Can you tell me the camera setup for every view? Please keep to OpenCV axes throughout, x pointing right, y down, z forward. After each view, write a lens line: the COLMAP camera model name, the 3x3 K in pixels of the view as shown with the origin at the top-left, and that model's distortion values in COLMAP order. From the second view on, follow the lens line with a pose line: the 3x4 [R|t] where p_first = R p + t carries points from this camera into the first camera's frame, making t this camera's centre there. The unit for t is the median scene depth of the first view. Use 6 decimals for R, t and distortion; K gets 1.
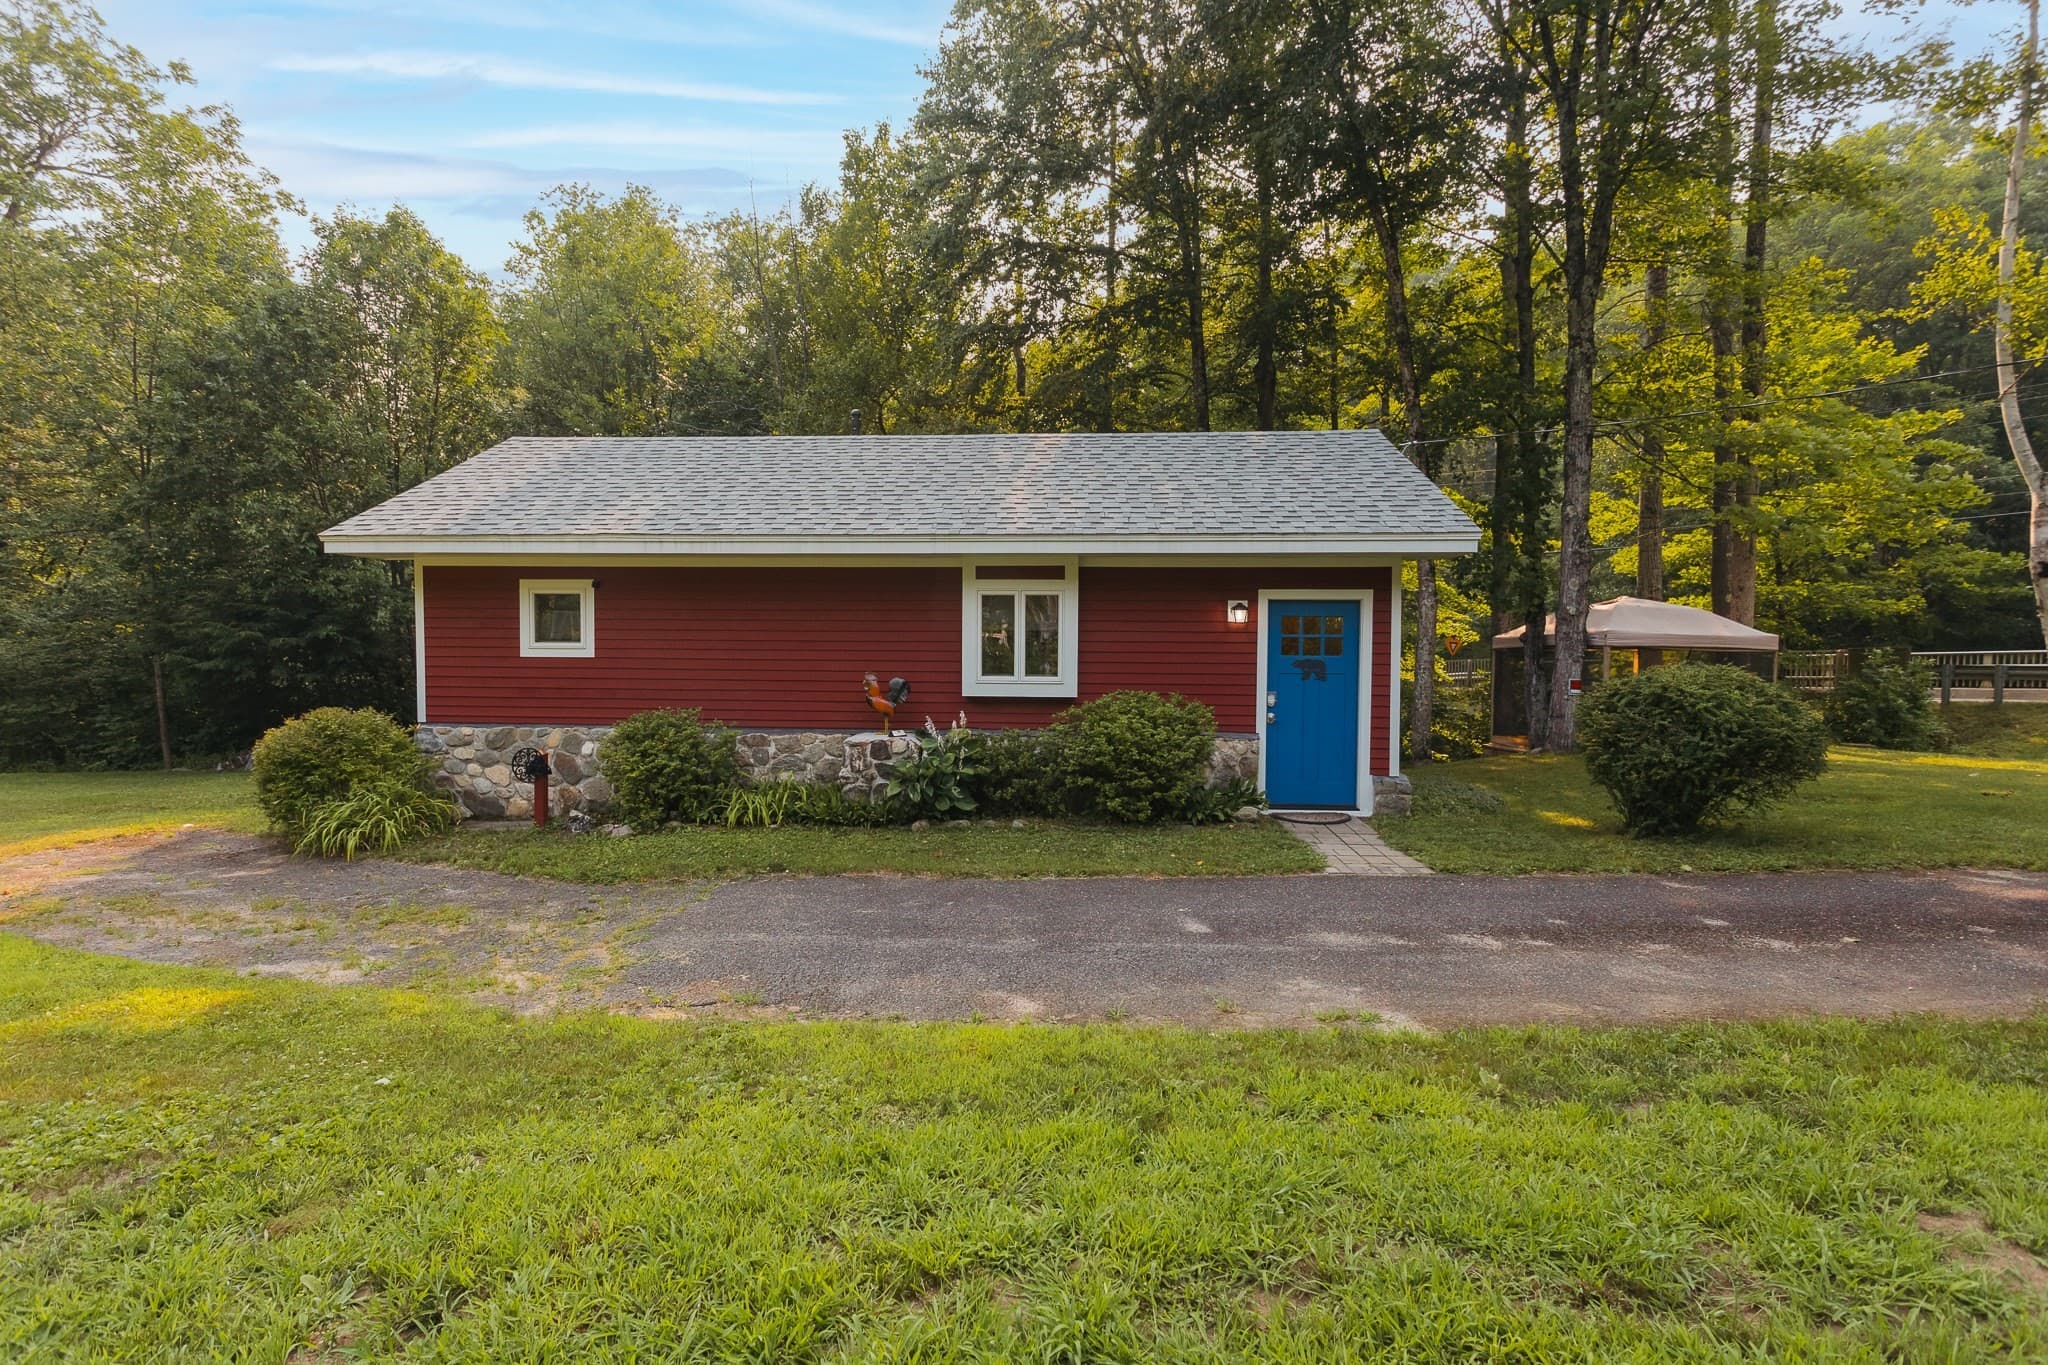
lens RADIAL K [[977.9, 0, 1009.2], [0, 977.9, 691.2], [0, 0, 1]] dist [0.002878, 0.000416]
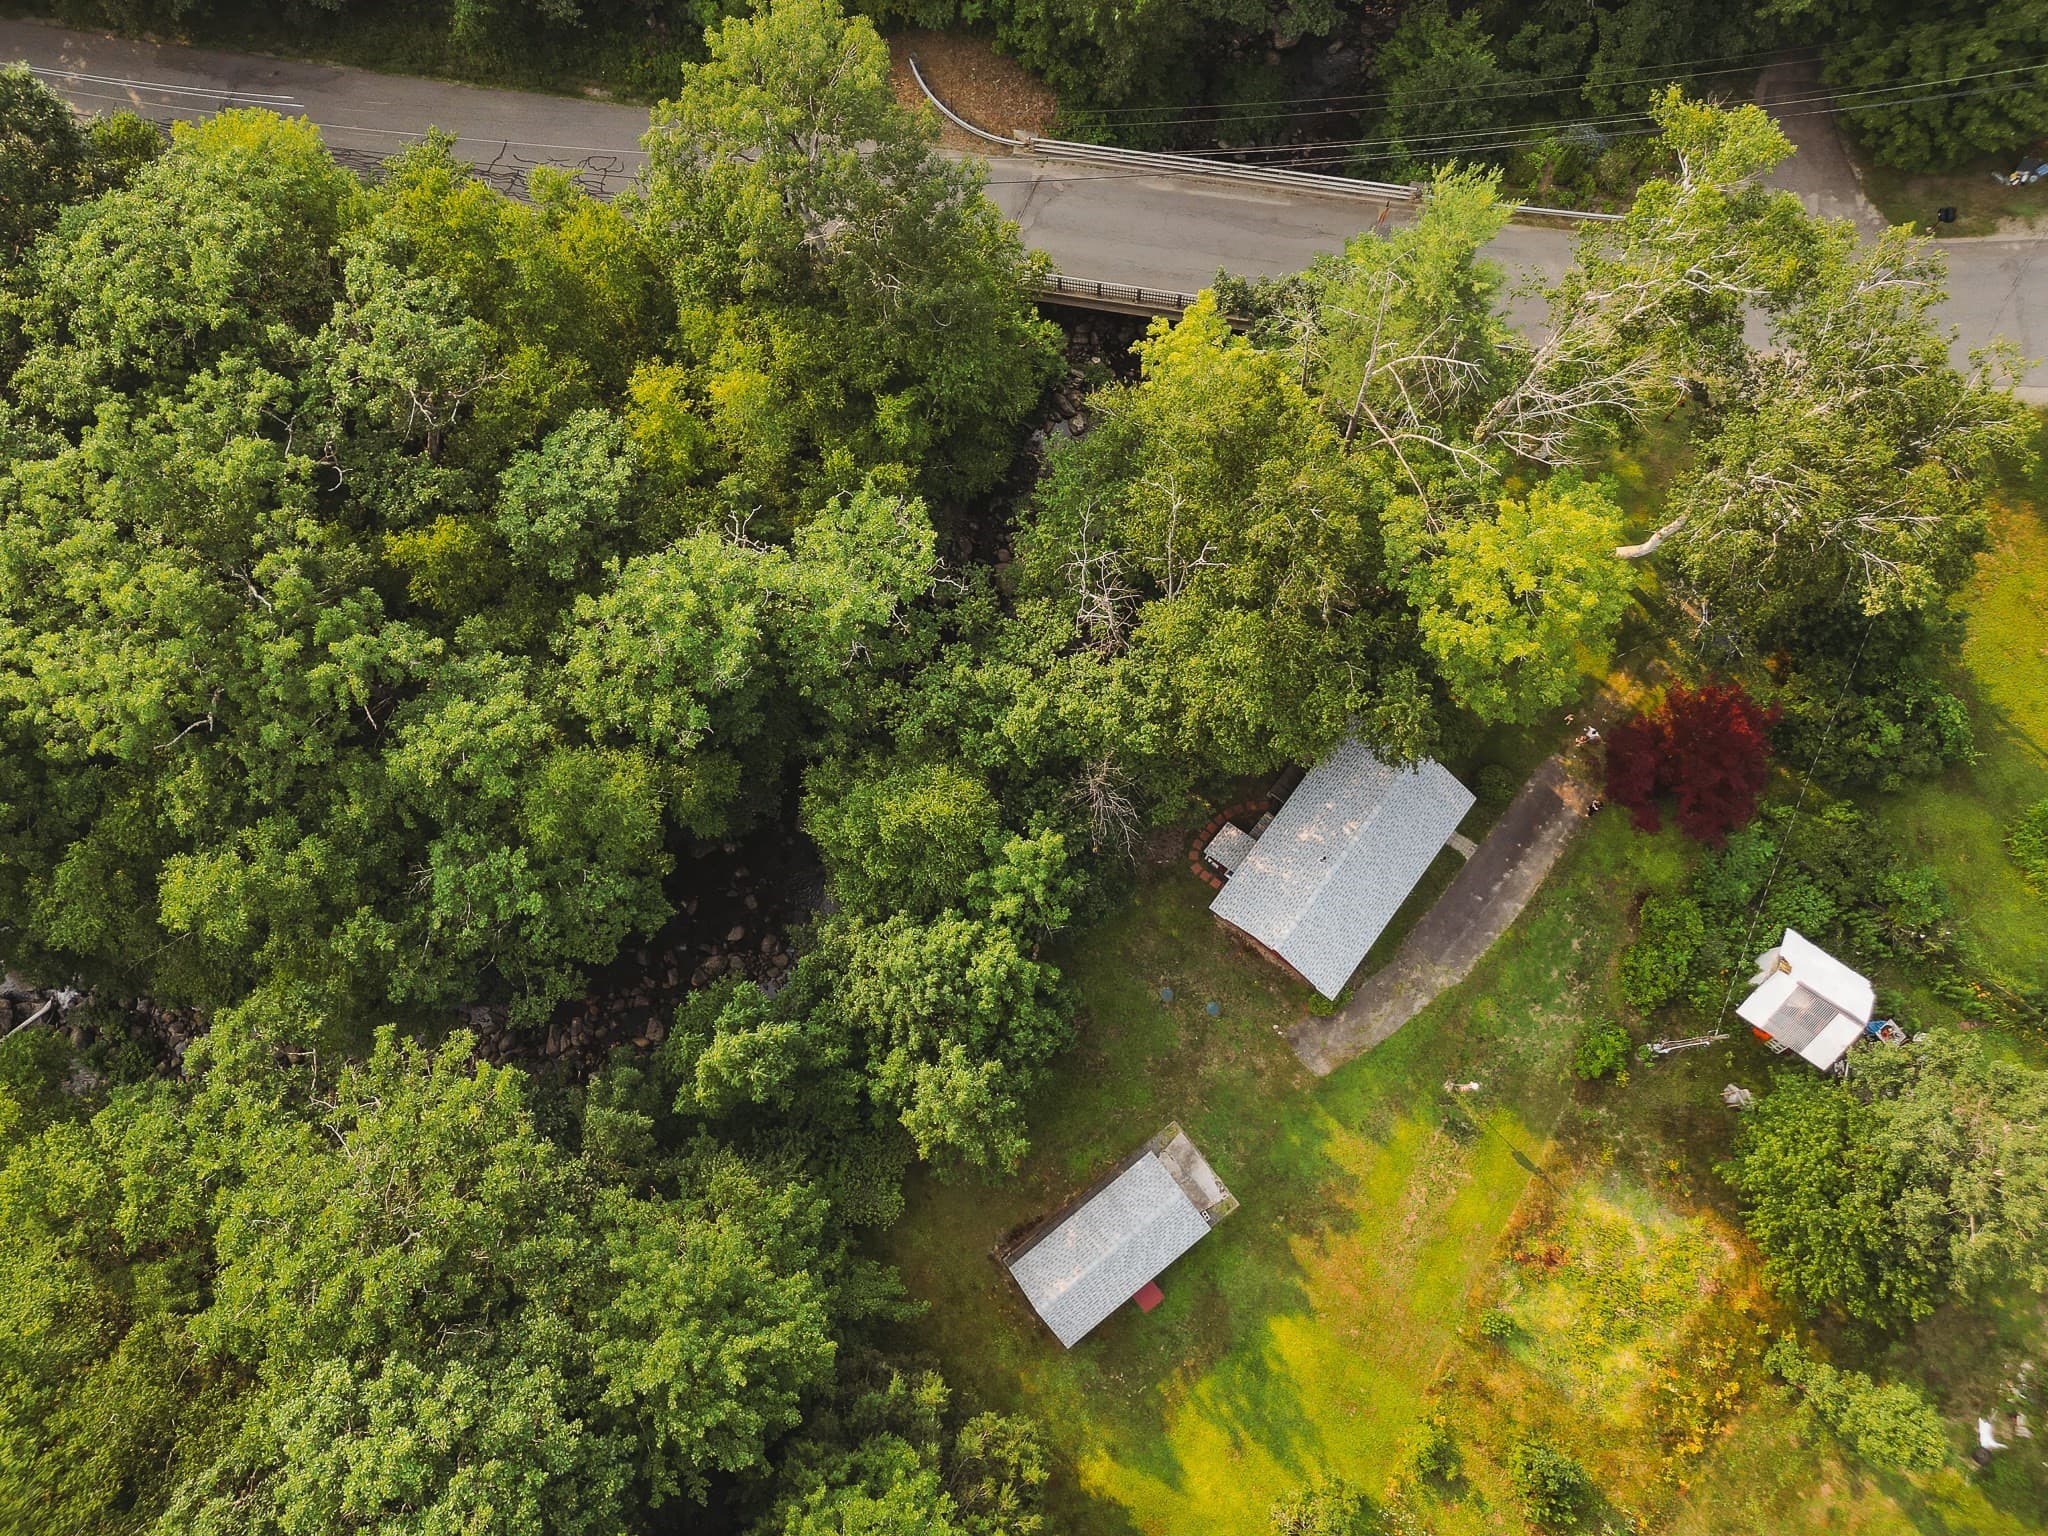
lens RADIAL K [[1421.3, 0, 1026.9], [0, 1421.3, 764.2], [0, 0, 1]] dist [0.037234, -0.004932]
pose [[0.544534, -0.823081, 0.161307, -1.655840], [0.073052, 0.238133, 0.968481, -6.881434], [-0.835551, -0.515587, 0.189799, 1.523643]]
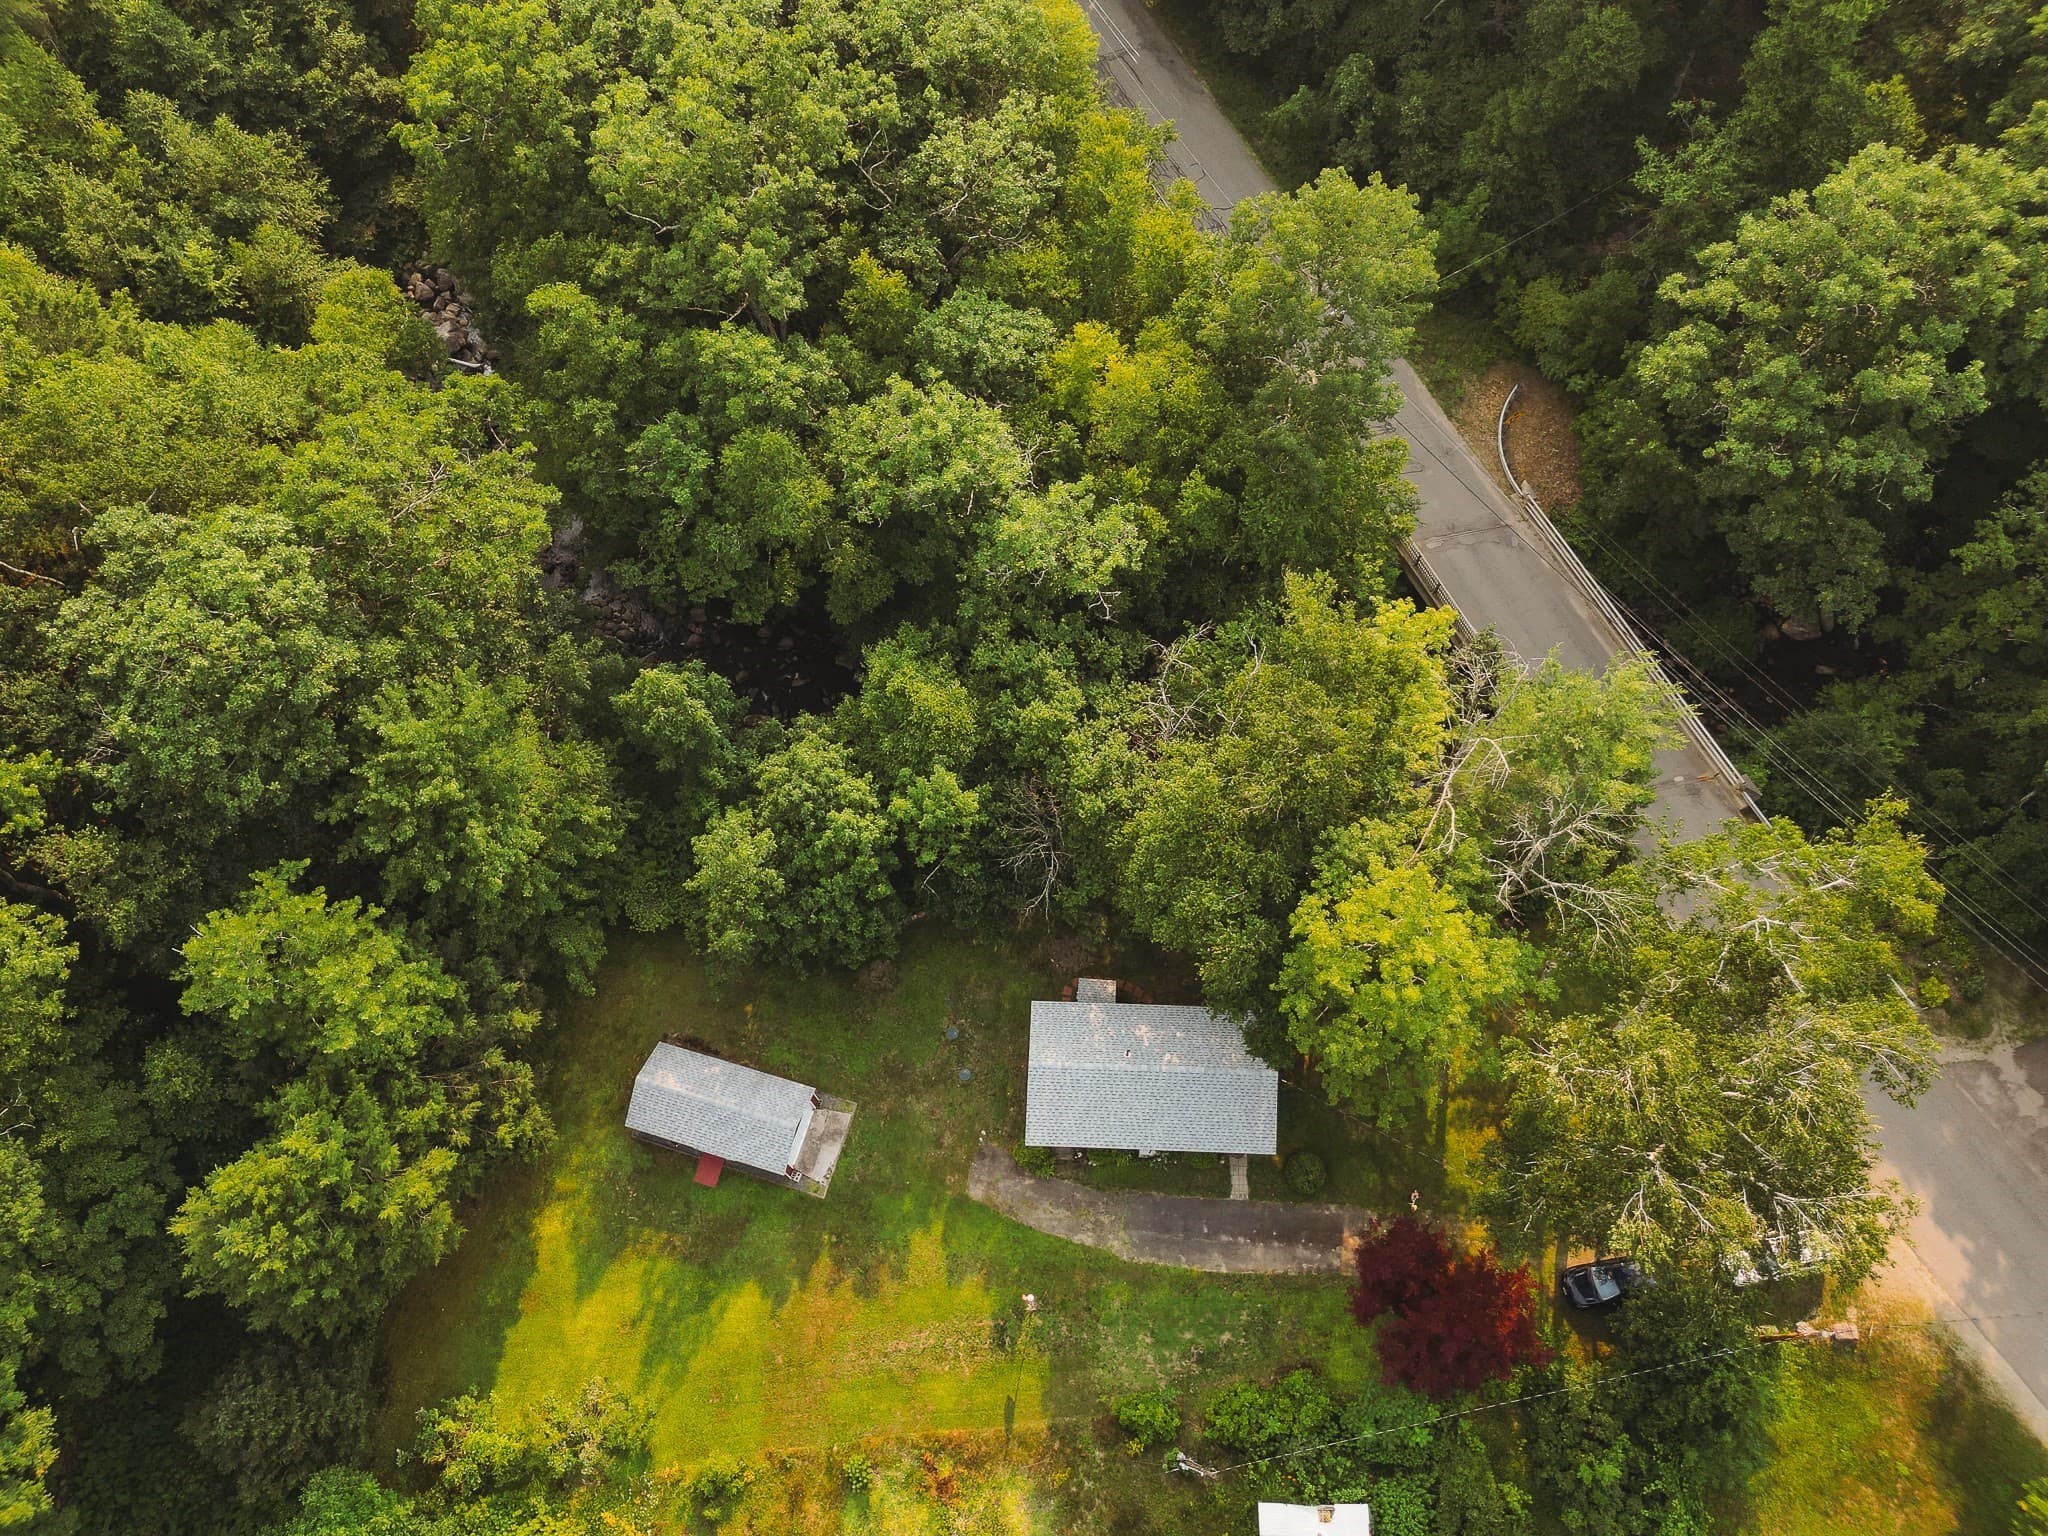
lens RADIAL K [[1421.3, 0, 1026.9], [0, 1421.3, 764.2], [0, 0, 1]] dist [0.037234, -0.004932]
pose [[0.999124, -0.041334, 0.006461, -0.690729], [0.012964, 0.452709, 0.891564, -7.047516], [-0.039777, -0.890700, 0.452848, -0.425779]]
